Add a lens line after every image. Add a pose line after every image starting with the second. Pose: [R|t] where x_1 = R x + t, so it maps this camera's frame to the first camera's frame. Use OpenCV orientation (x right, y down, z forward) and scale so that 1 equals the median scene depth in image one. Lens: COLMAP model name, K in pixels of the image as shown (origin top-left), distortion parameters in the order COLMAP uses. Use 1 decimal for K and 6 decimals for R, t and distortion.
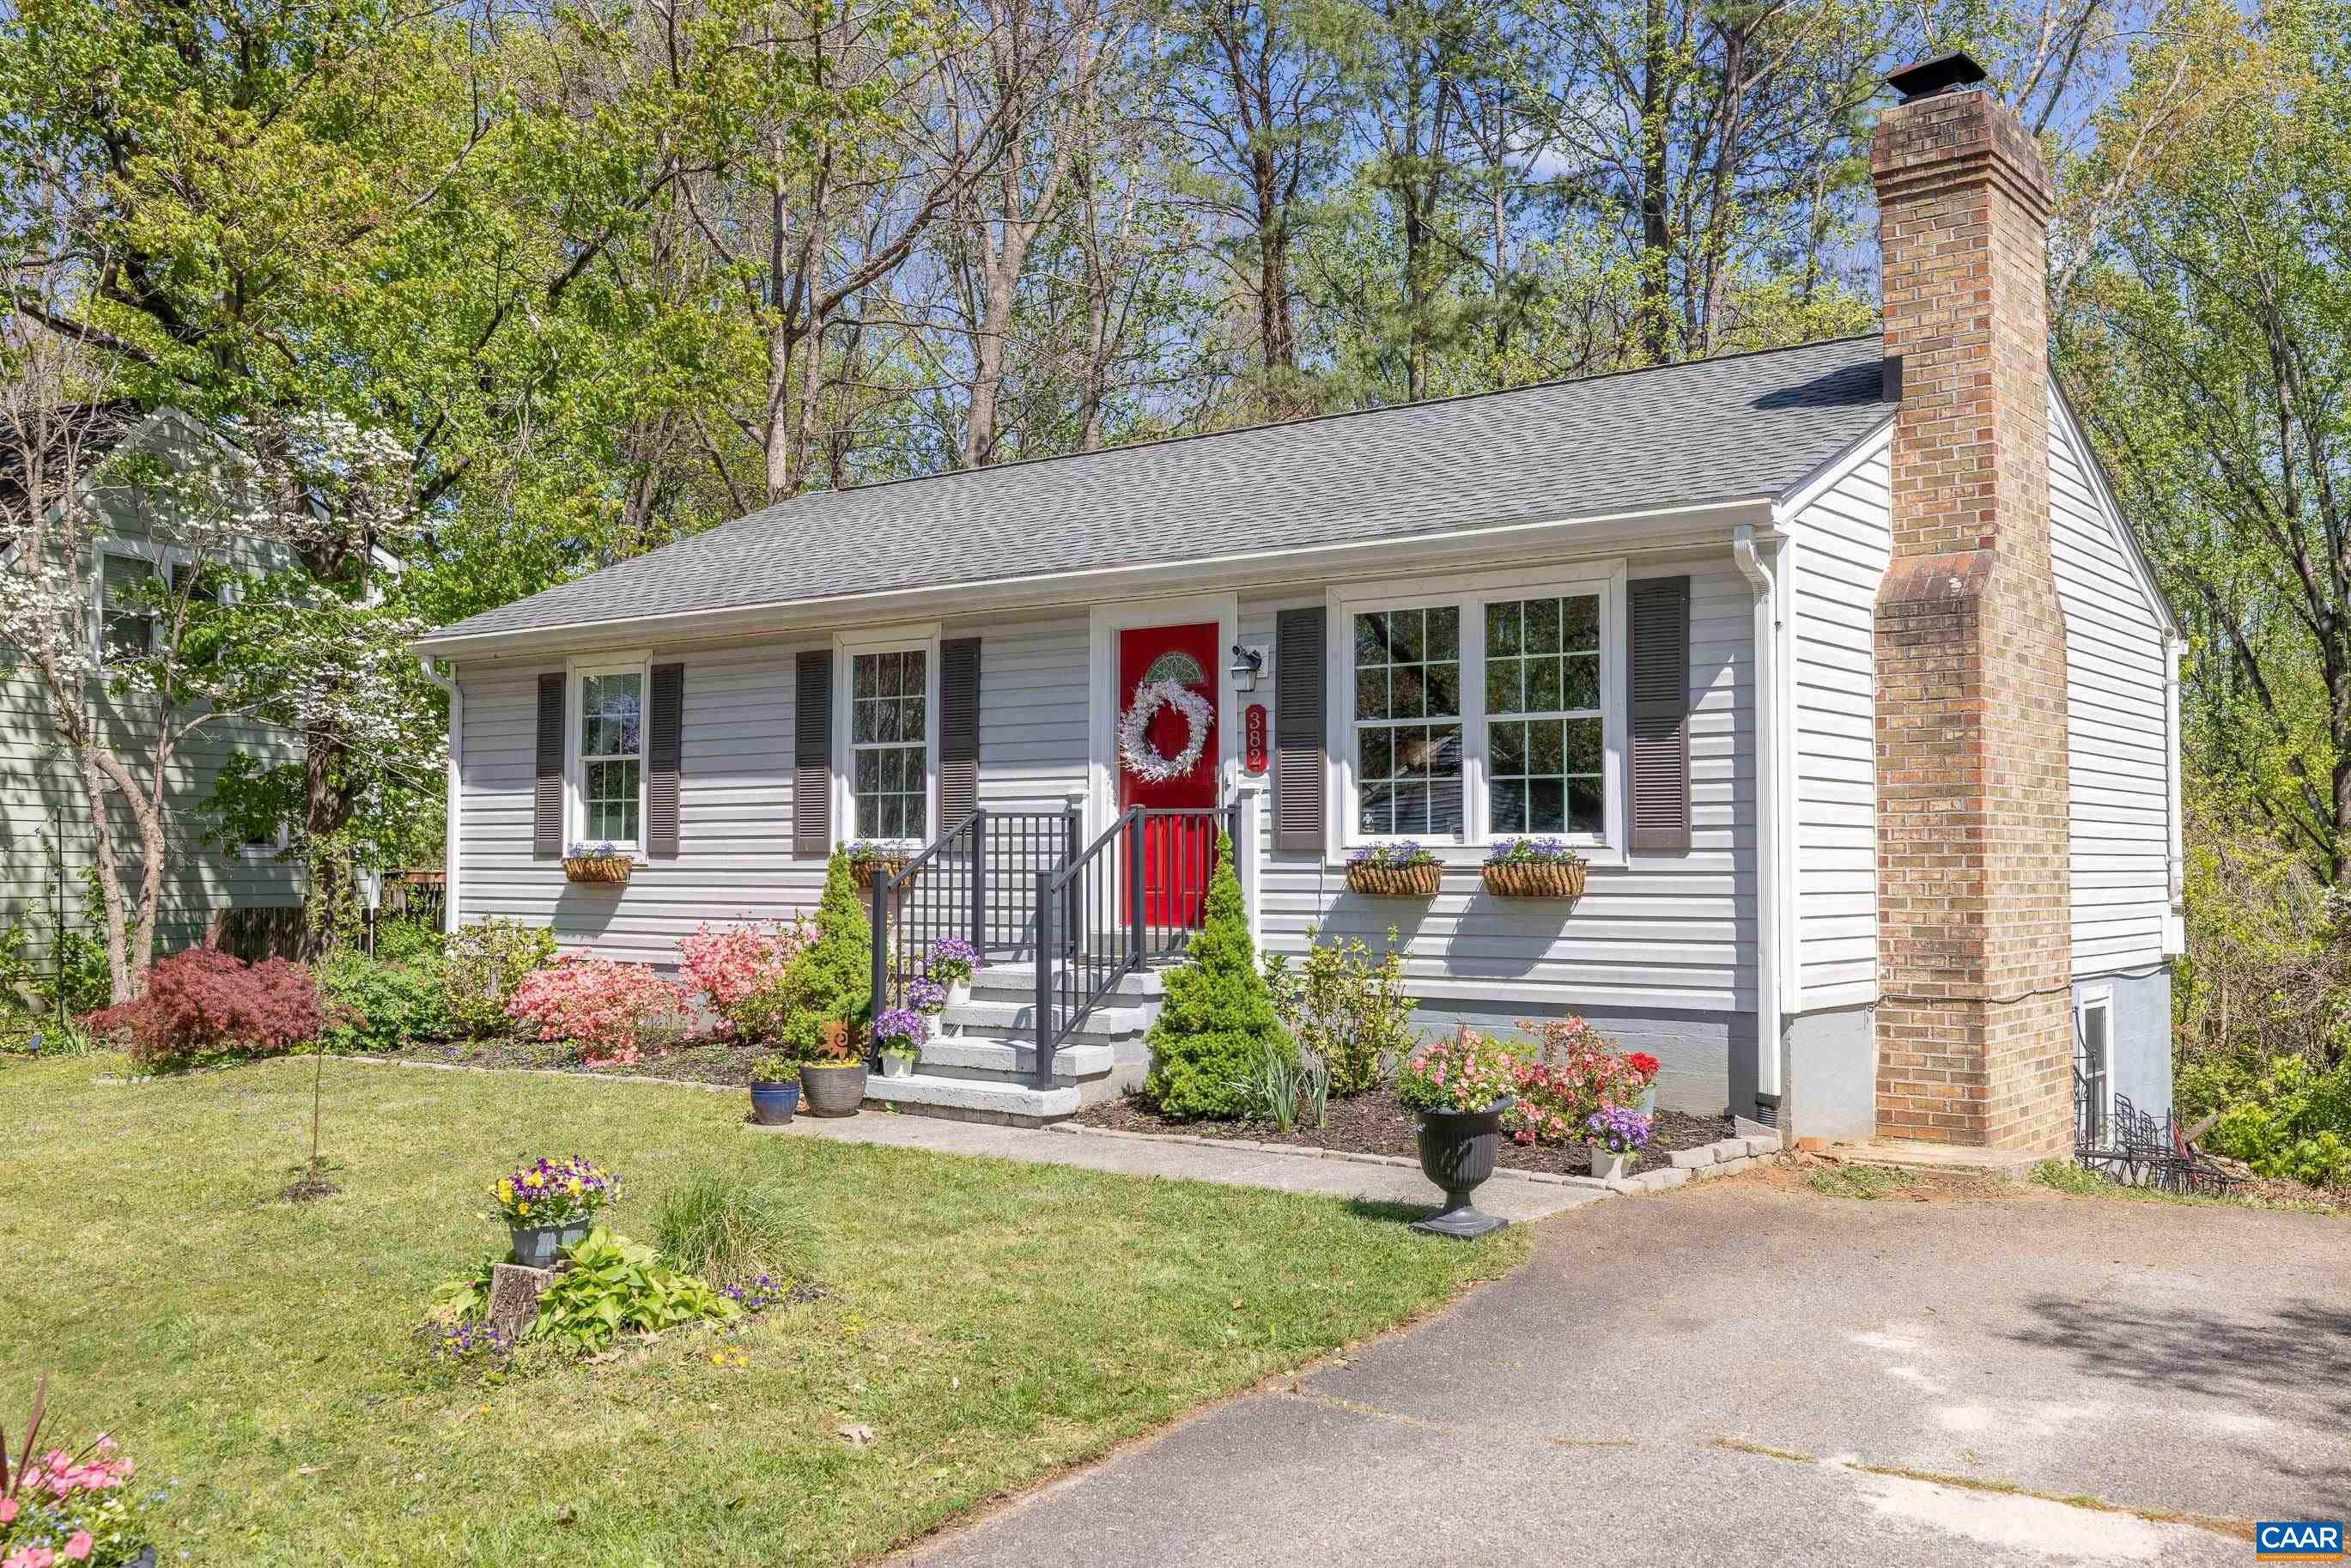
lens RADIAL K [[2092.4, 0, 1178.2], [0, 2092.4, 791.1], [0, 0, 1]] dist [0.043071, 0.001272]
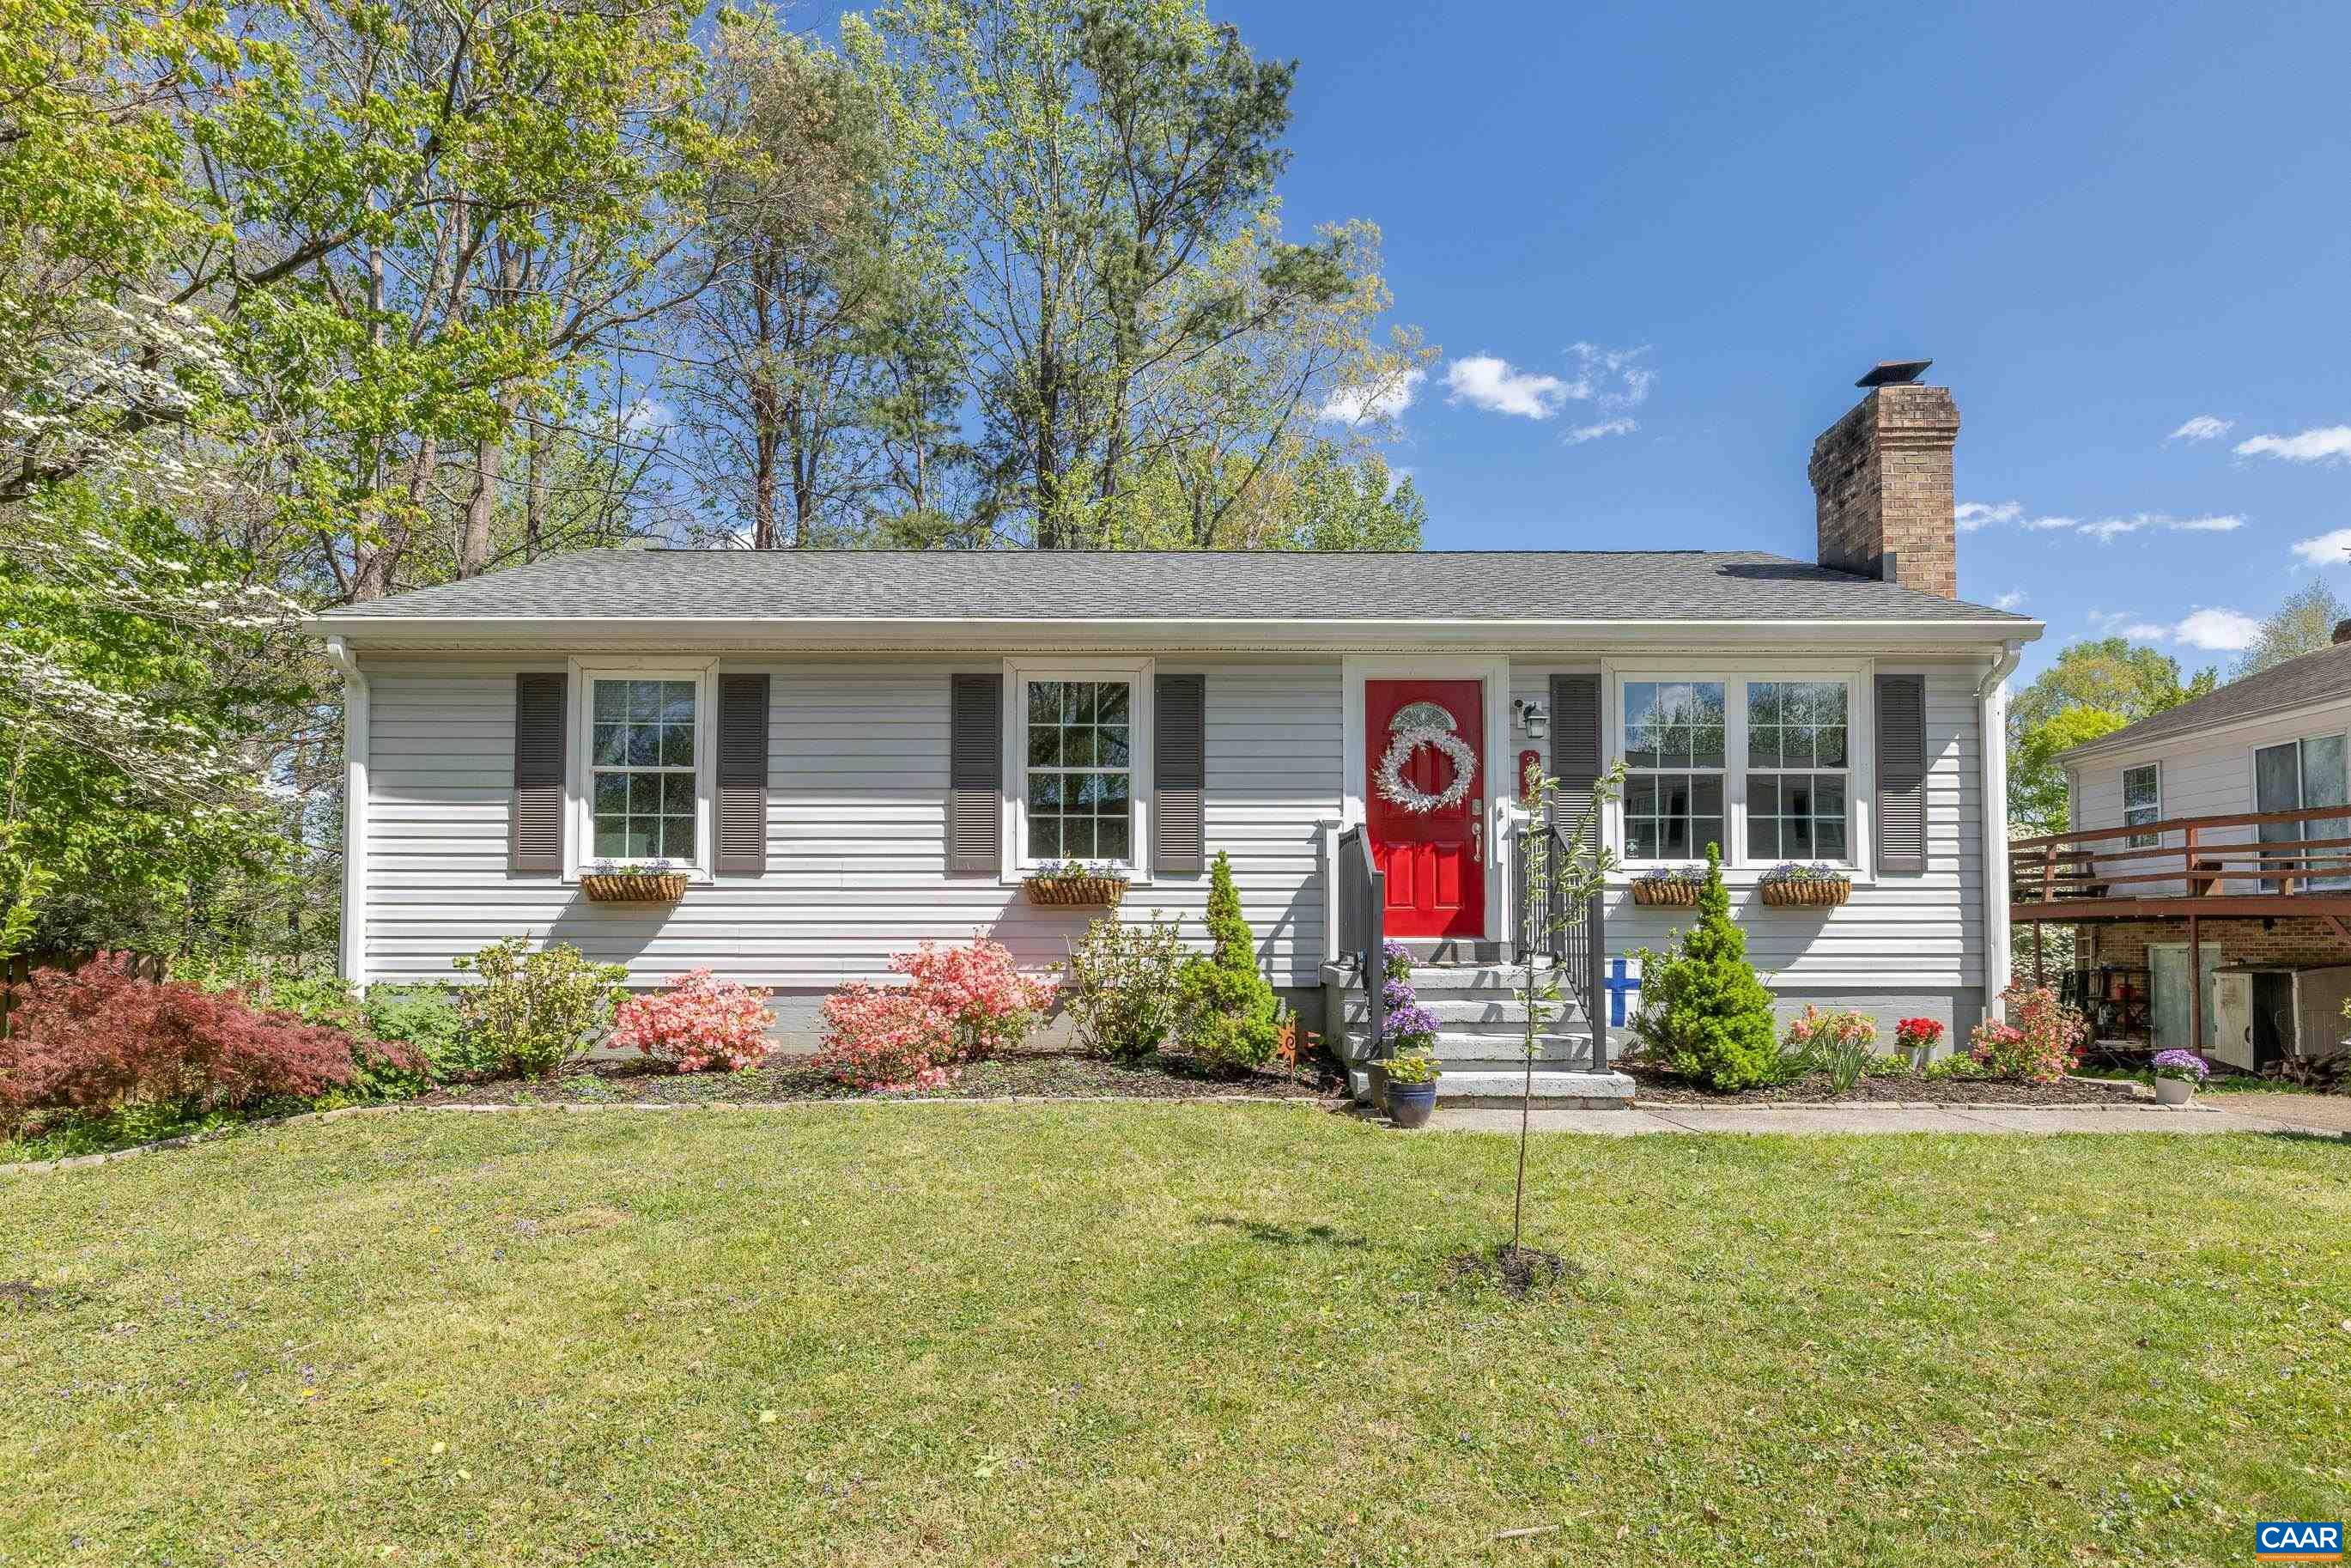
lens RADIAL K [[1412.5, 0, 1165.4], [0, 1412.5, 864.6], [0, 0, 1]] dist [0.007468, 0.000186]
pose [[0.797613, 0.005814, 0.603141, -0.512002], [-0.020366, 0.999643, 0.017297, 0.011997], [-0.602826, -0.026080, 0.797447, 0.393524]]
